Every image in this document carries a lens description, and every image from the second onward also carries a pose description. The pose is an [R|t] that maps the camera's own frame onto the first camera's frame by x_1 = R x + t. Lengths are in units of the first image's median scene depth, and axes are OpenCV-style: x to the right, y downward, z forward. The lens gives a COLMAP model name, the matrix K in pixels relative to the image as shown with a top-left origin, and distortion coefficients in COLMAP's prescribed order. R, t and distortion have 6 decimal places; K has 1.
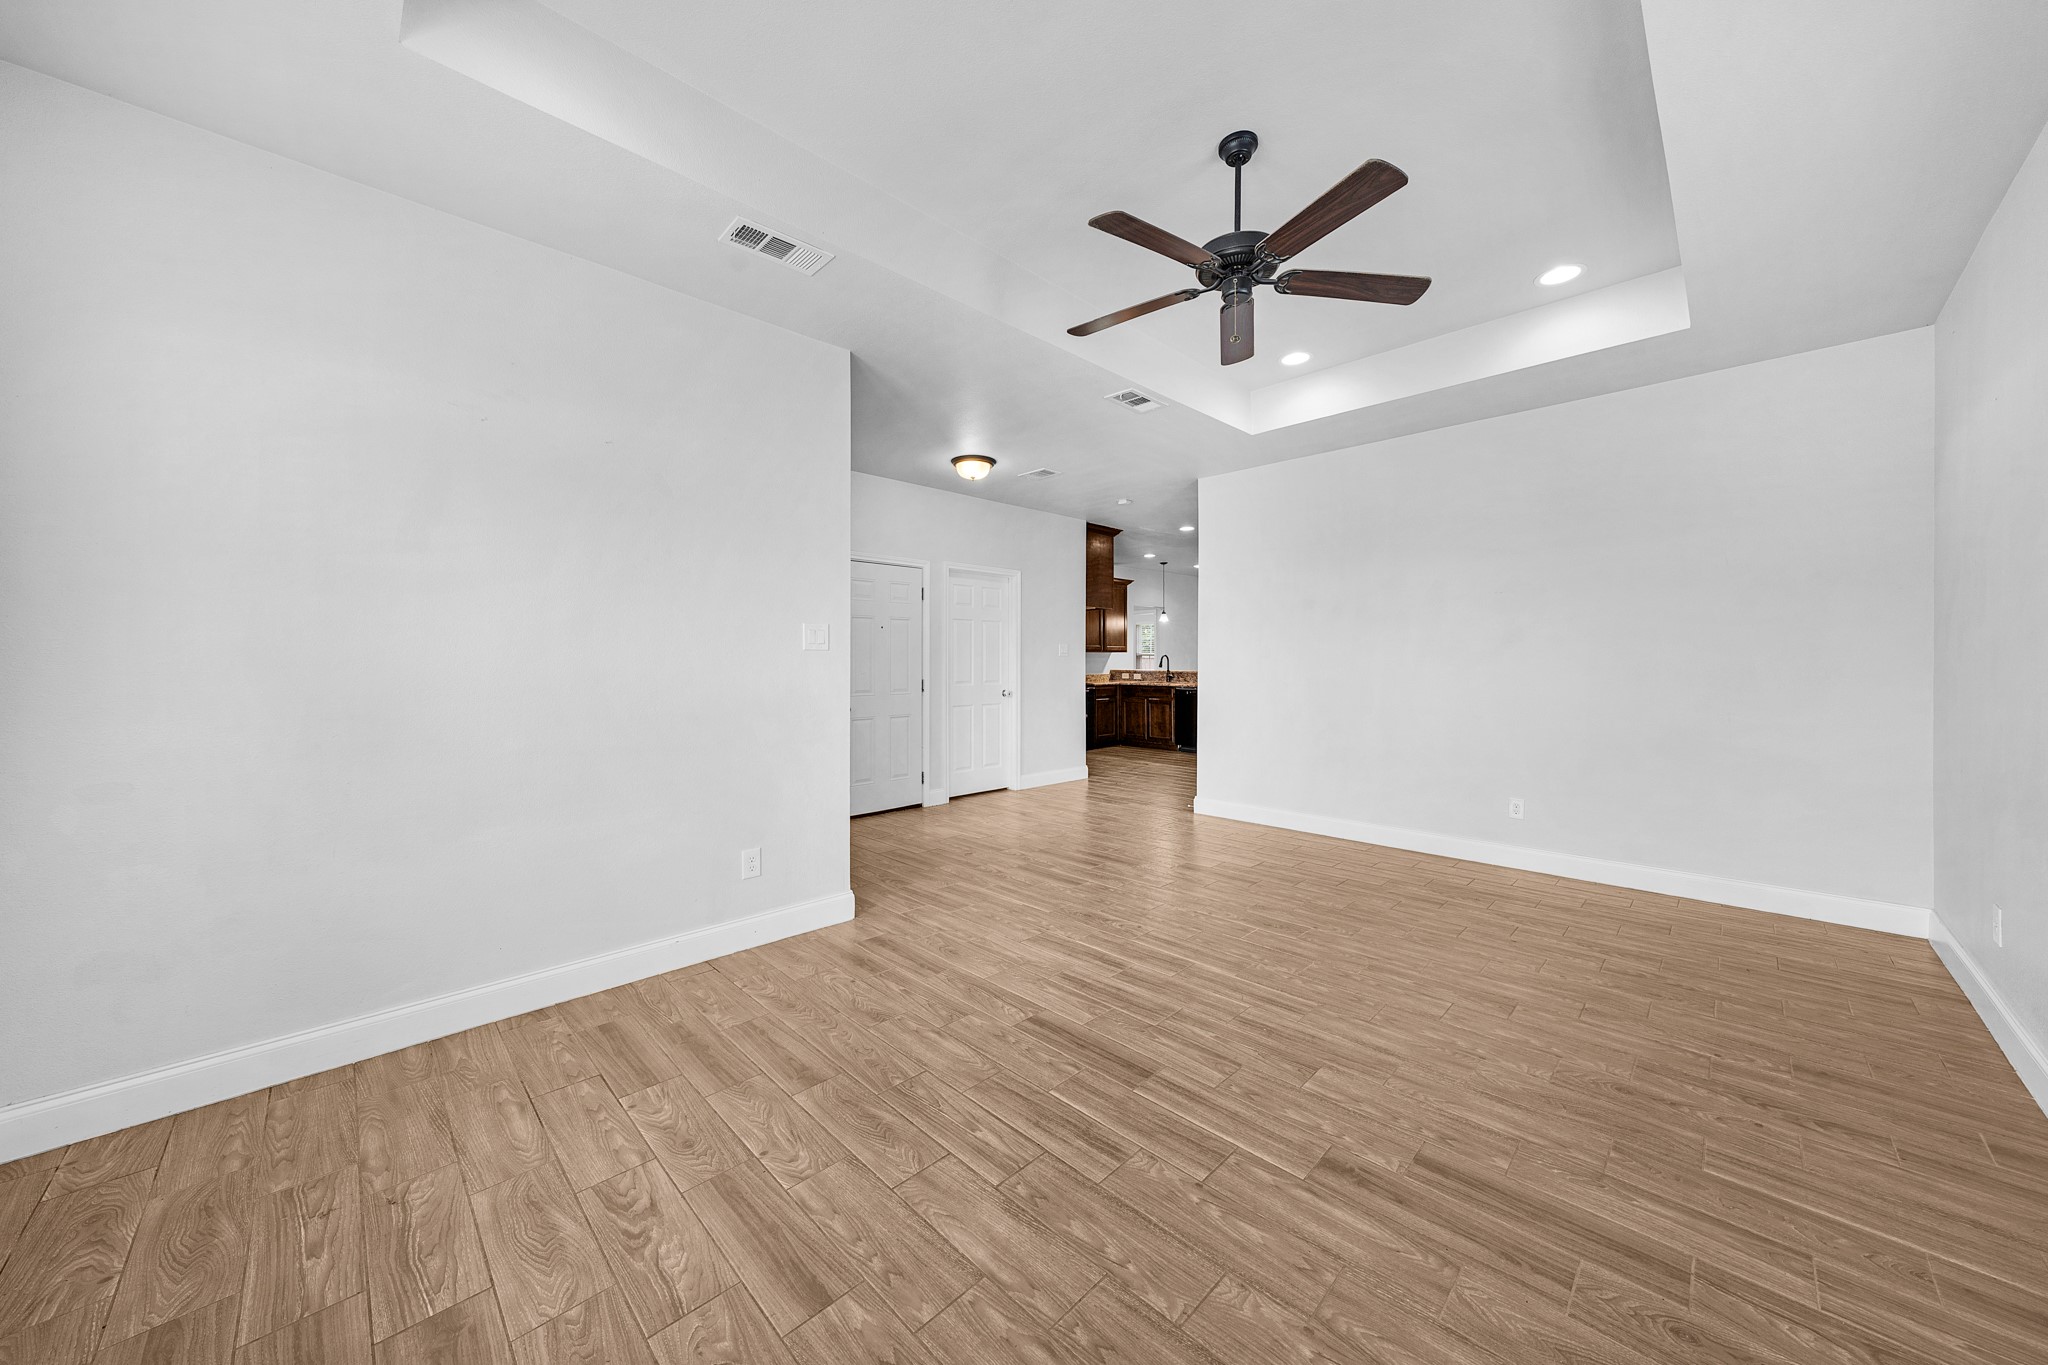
lens RADIAL K [[706.2, 0, 1017.6], [0, 706.2, 673.6], [0, 0, 1]] dist [-0.000711, -0.000122]
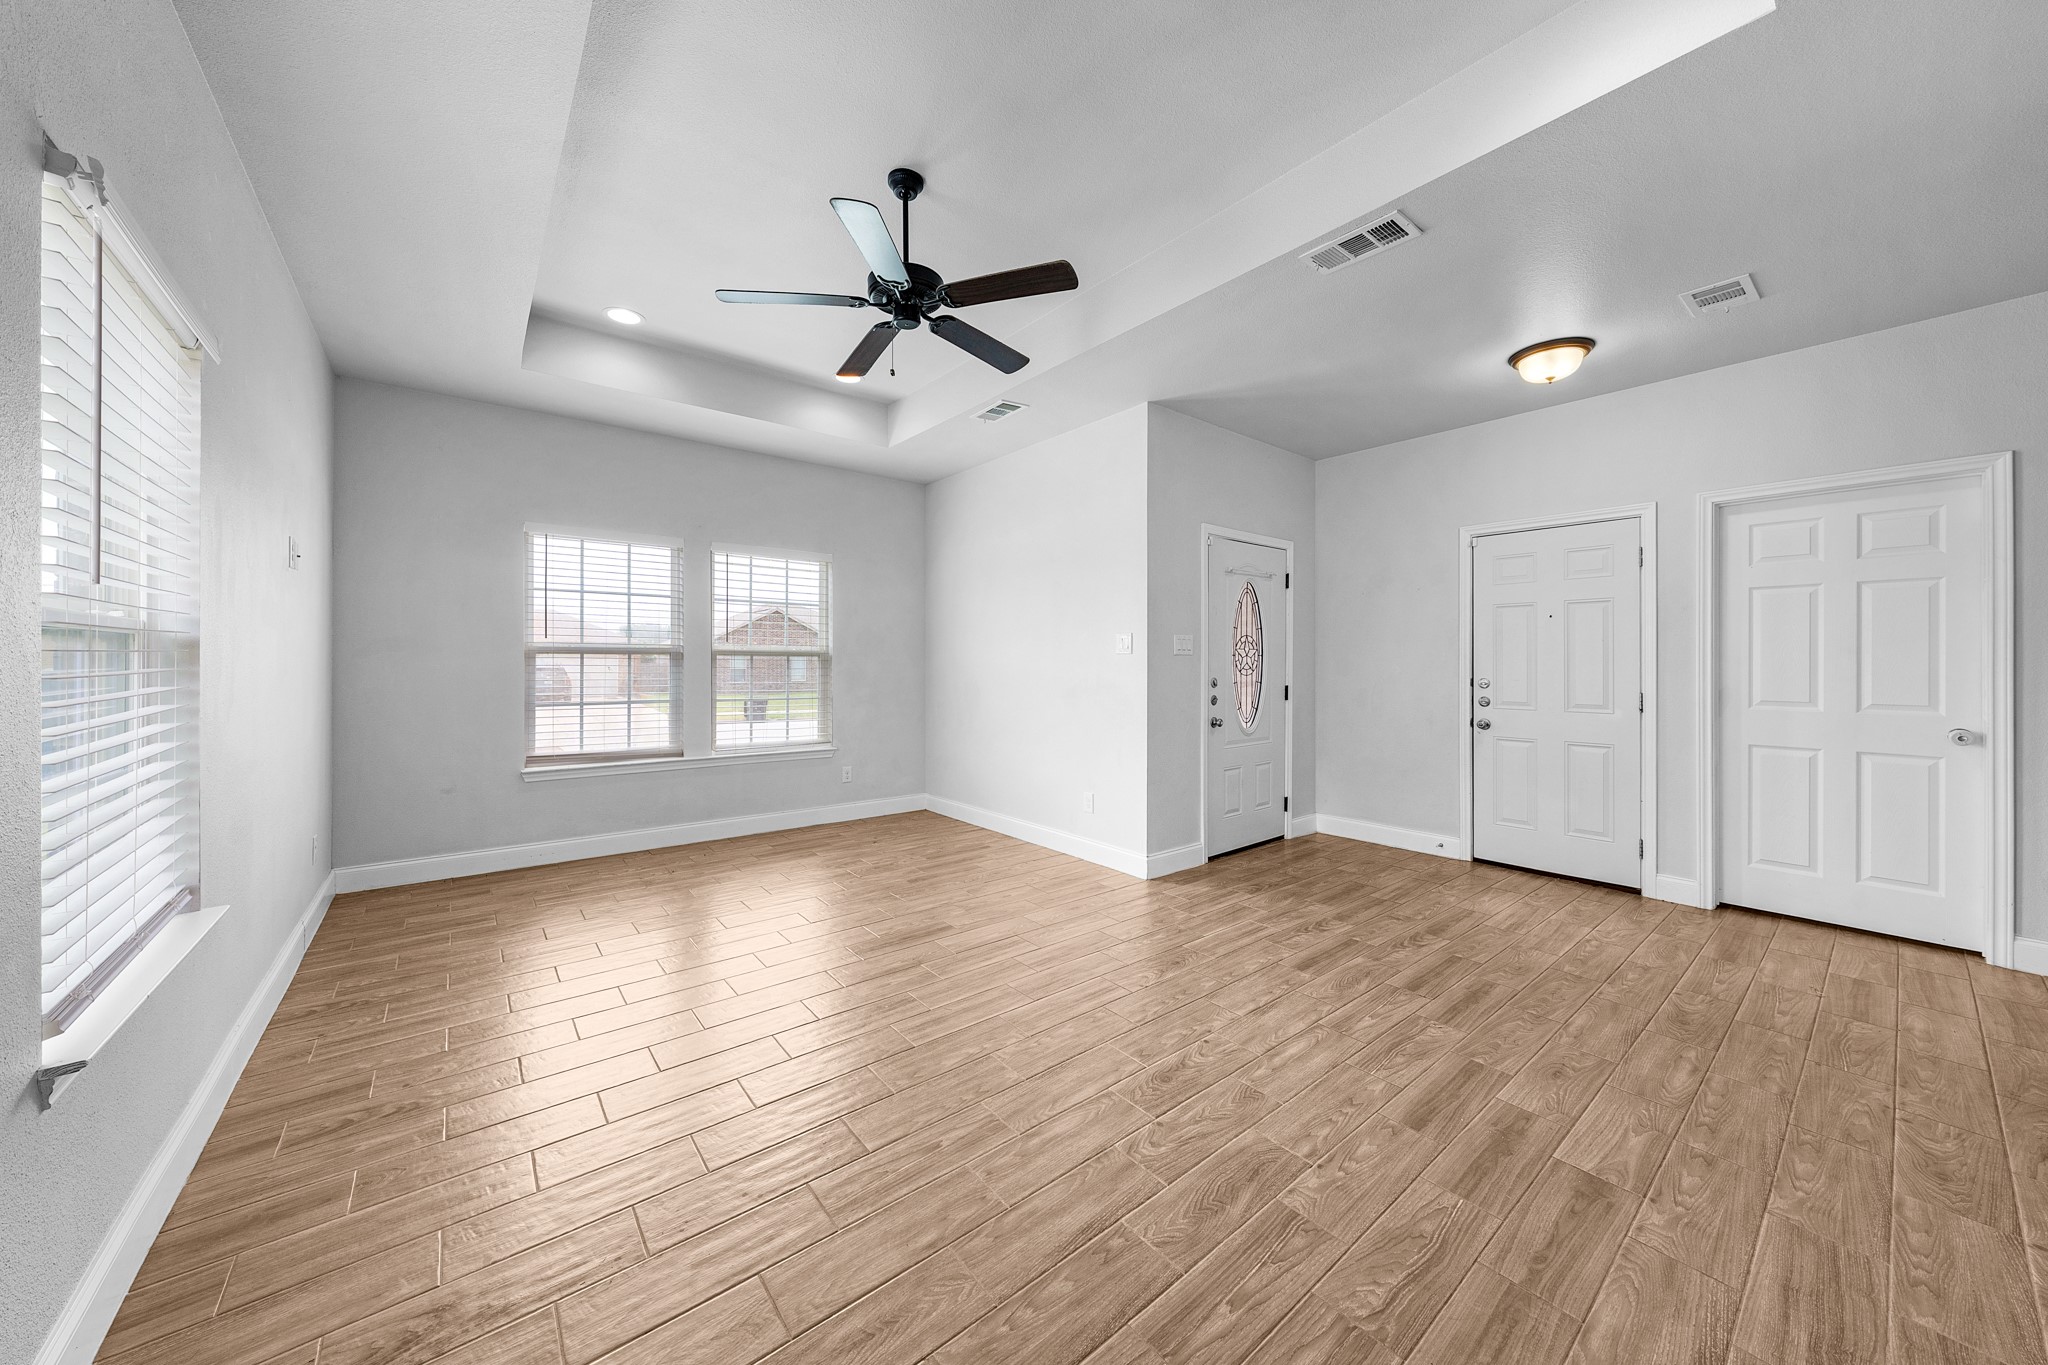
lens RADIAL K [[705.4, 0, 1019.1], [0, 705.4, 666.1], [0, 0, 1]] dist [-0.001798, 0.000097]
pose [[-0.100265, 0.005606, -0.994945, 0.819872], [-0.020437, 0.999762, 0.007693, -0.014116], [0.994751, 0.021106, -0.100126, 0.761466]]
